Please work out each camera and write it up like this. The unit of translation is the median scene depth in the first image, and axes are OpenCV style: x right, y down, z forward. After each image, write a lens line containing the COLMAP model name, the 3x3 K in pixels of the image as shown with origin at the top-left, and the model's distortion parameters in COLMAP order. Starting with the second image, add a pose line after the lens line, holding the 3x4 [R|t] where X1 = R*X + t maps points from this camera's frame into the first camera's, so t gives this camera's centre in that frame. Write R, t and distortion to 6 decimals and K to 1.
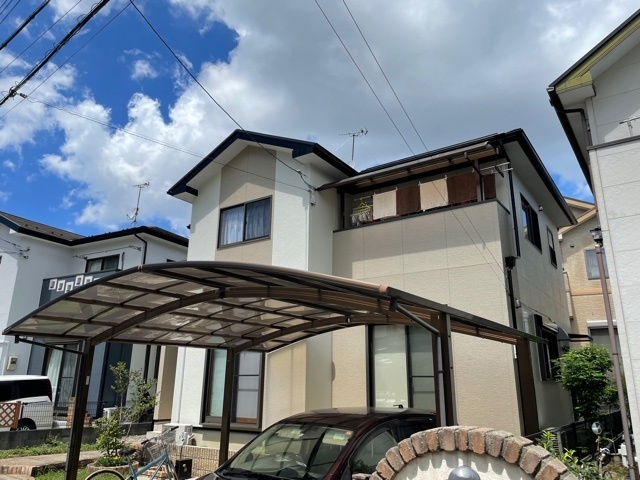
lens RADIAL K [[485.3, 0, 320.0], [0, 485.3, 240.0], [0, 0, 1]] dist [0.112102, -0.146370]
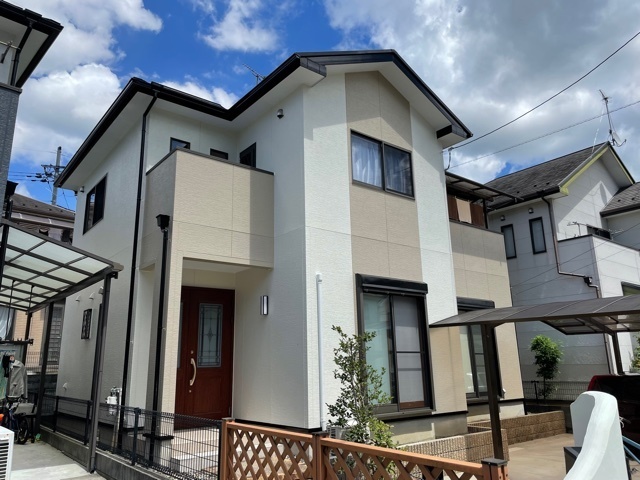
lens RADIAL K [[490.3, 0, 320.0], [0, 490.3, 240.0], [0, 0, 1]] dist [0.116427, -0.146674]
pose [[0.276461, 0.222589, 0.934892, -1.071768], [-0.244702, 0.957048, -0.155502, 0.273589], [-0.929349, -0.185780, 0.319054, 0.948246]]
